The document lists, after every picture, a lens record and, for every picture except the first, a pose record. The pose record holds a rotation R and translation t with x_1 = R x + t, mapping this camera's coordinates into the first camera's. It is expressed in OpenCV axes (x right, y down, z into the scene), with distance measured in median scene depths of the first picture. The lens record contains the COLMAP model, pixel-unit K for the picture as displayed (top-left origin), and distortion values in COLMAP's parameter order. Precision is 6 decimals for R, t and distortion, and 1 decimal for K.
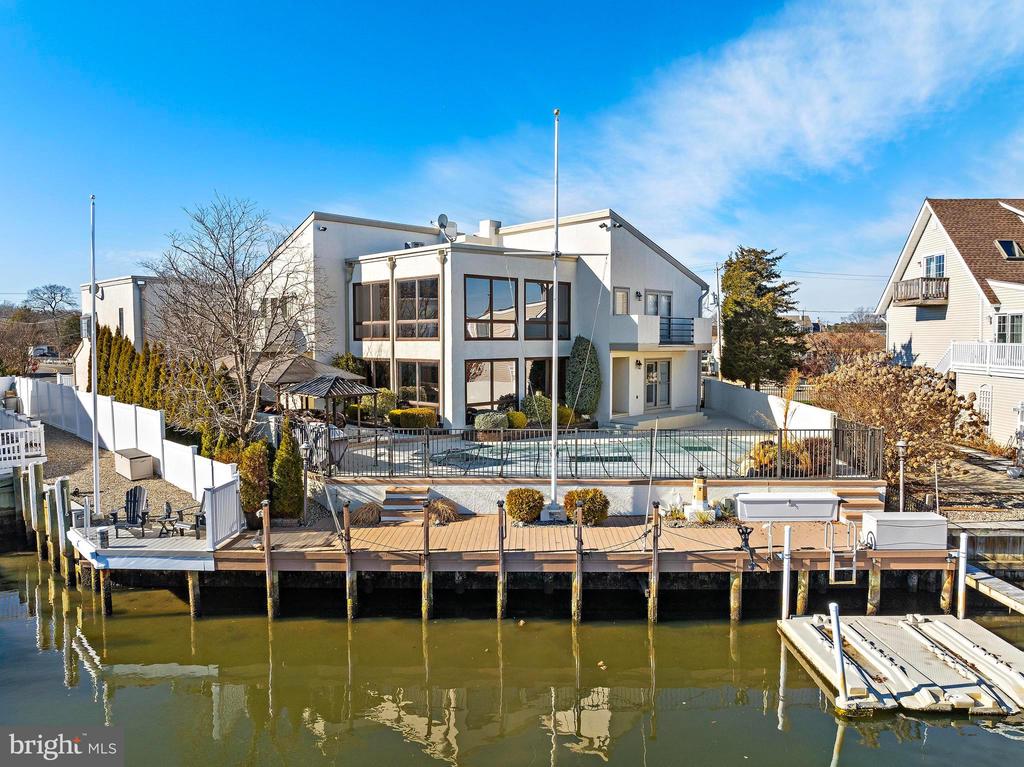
lens RADIAL K [[725.0, 0, 516.6], [0, 725.0, 380.4], [0, 0, 1]] dist [-0.039987, 0.003215]
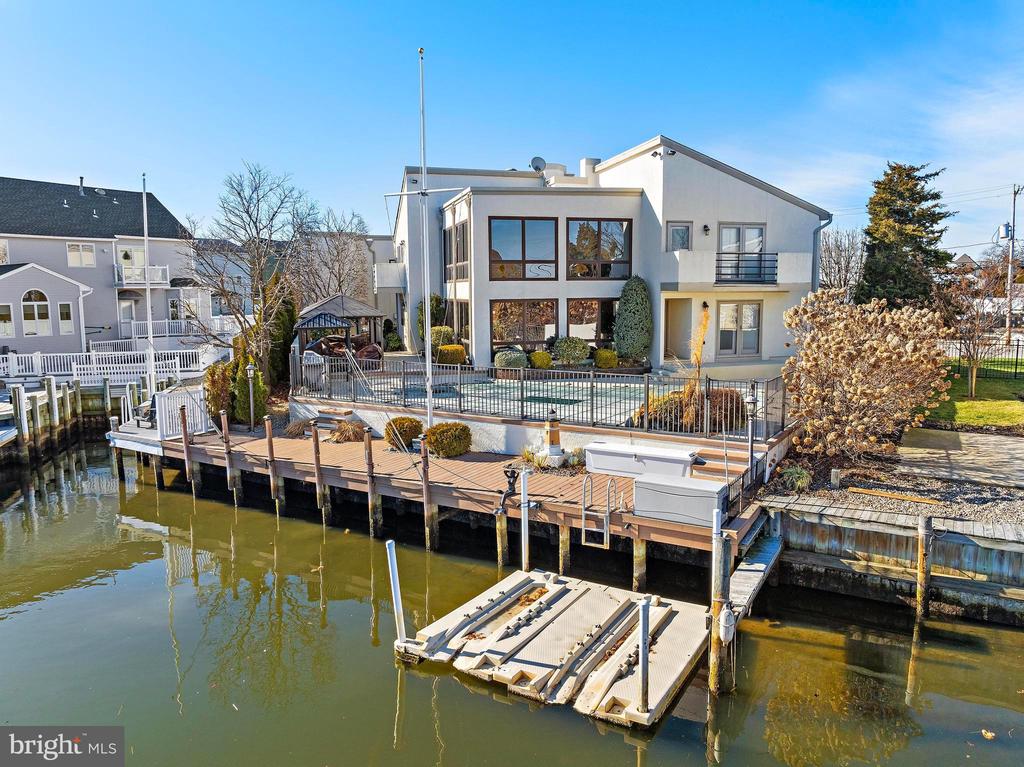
lens RADIAL K [[725.0, 0, 516.6], [0, 725.0, 380.4], [0, 0, 1]] dist [-0.039987, 0.003215]
pose [[0.869910, 0.055392, -0.490090, 0.655292], [-0.021211, 0.996956, 0.075032, 0.011258], [0.492754, -0.054876, 0.868436, 0.152567]]
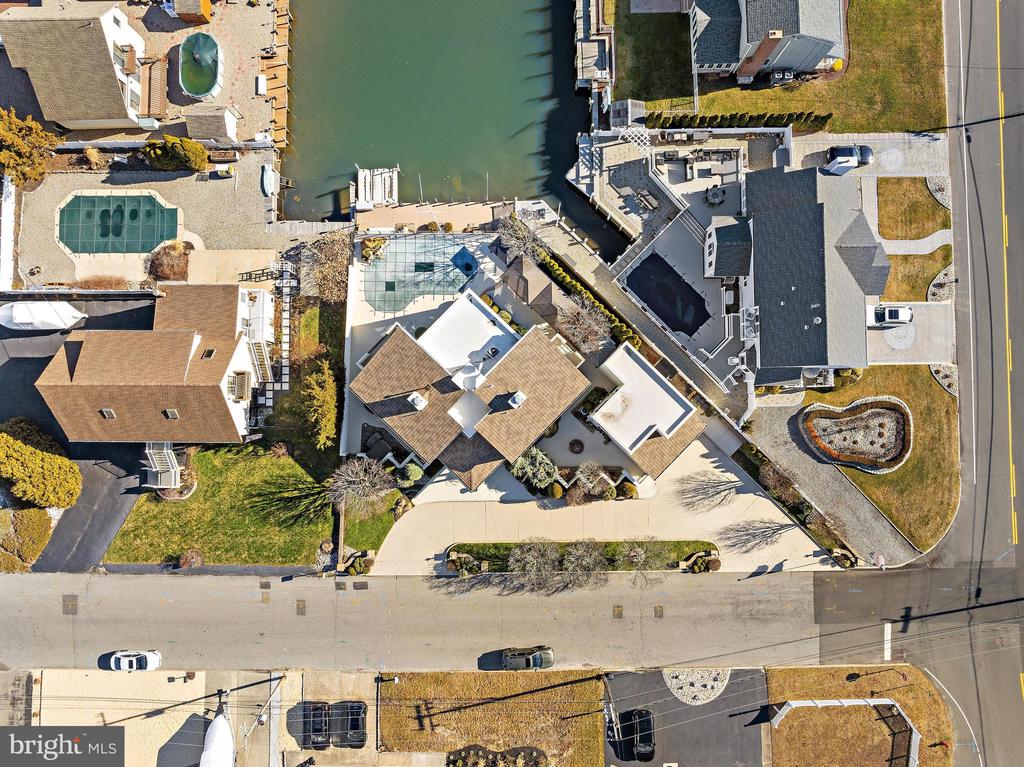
lens RADIAL K [[725.0, 0, 516.6], [0, 725.0, 380.4], [0, 0, 1]] dist [-0.039987, 0.003215]
pose [[-0.999525, 0.028255, 0.012327, -0.375277], [0.011715, -0.021727, 0.999695, -3.680269], [0.028514, 0.999365, 0.021385, 1.700625]]
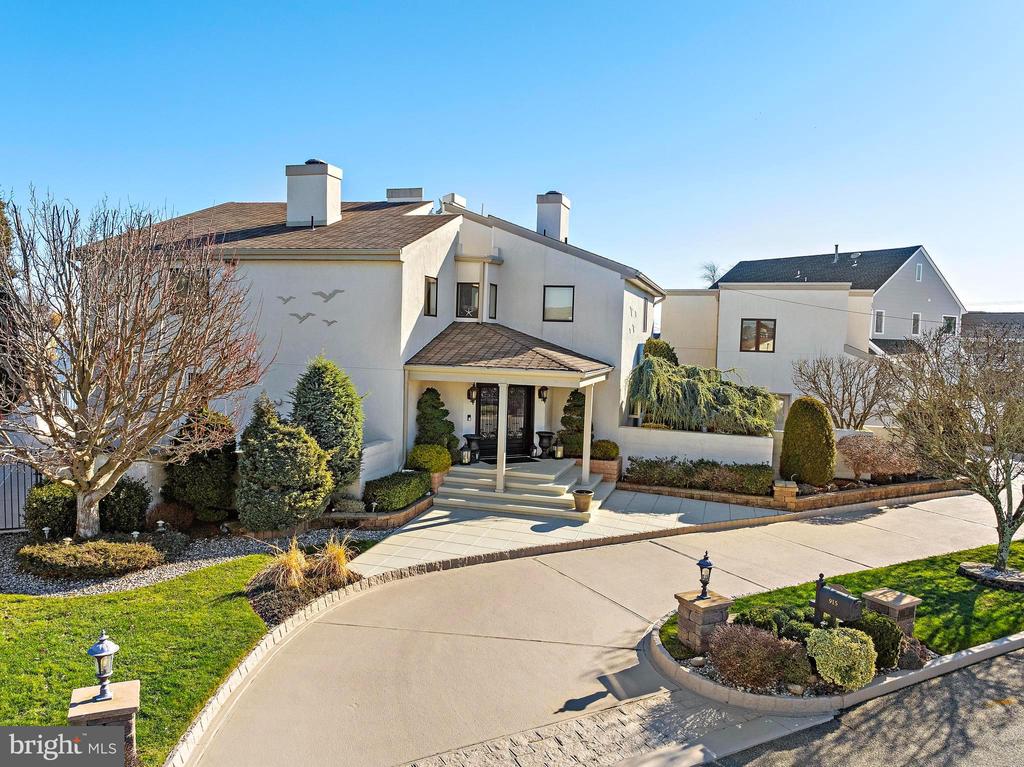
lens RADIAL K [[756.6, 0, 514.3], [0, 756.6, 379.0], [0, 0, 1]] dist [-0.011442, -0.003360]
pose [[-0.863481, 0.005747, -0.504349, 0.462601], [-0.058233, 0.992112, 0.111004, -0.210575], [0.501009, 0.125219, -0.856336, 3.103788]]
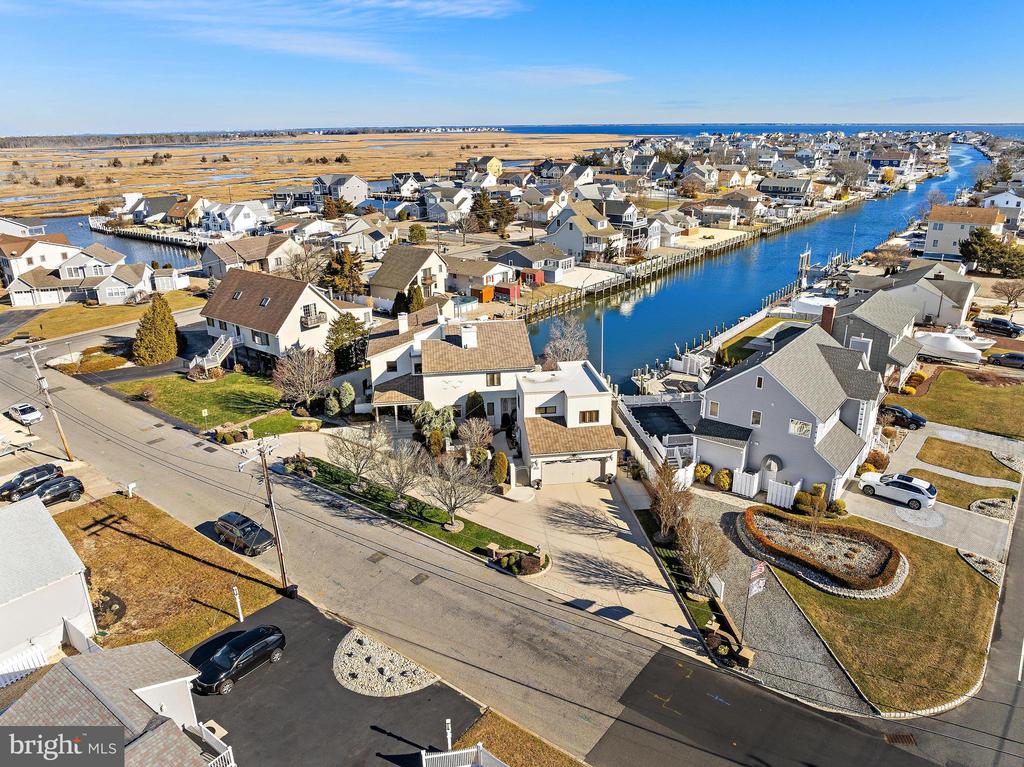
lens RADIAL K [[725.0, 0, 516.6], [0, 725.0, 380.4], [0, 0, 1]] dist [-0.039987, 0.003215]
pose [[-0.805099, -0.184904, 0.563583, -2.575103], [0.047676, 0.926921, 0.372217, -1.466296], [-0.591221, 0.326541, -0.737448, 4.420123]]
